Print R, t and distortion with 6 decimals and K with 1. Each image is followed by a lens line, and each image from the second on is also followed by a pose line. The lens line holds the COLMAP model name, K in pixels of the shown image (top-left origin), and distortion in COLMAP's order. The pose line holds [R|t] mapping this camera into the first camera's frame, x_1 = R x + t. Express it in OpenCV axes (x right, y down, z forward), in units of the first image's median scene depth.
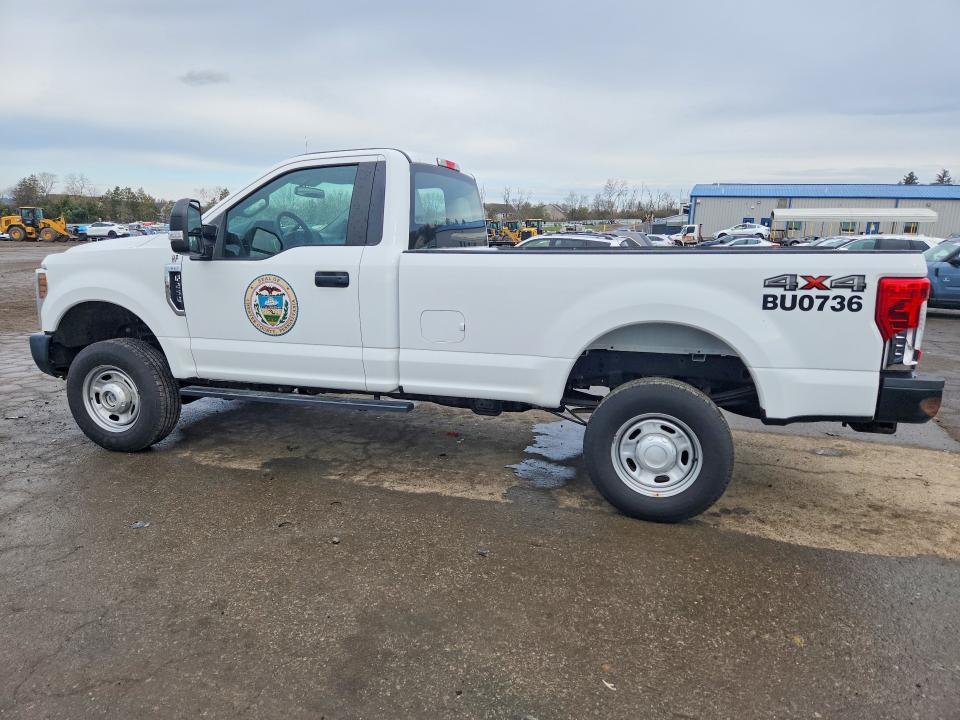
lens RADIAL K [[718.9, 0, 480.0], [0, 718.9, 360.0], [0, 0, 1]] dist [0.094953, -0.096522]
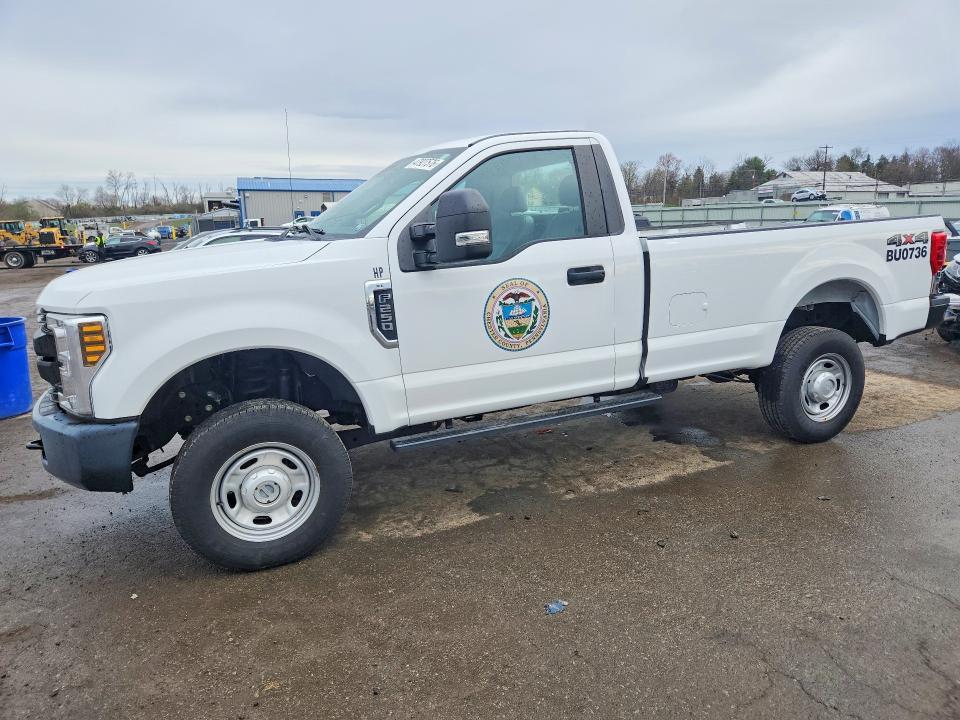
lens RADIAL K [[718.9, 0, 480.0], [0, 718.9, 360.0], [0, 0, 1]] dist [0.094953, -0.096522]
pose [[0.714462, -0.170682, 0.678536, -0.893169], [0.166450, 0.983410, 0.072109, -0.091195], [-0.679587, 0.061423, 0.731019, 0.421111]]
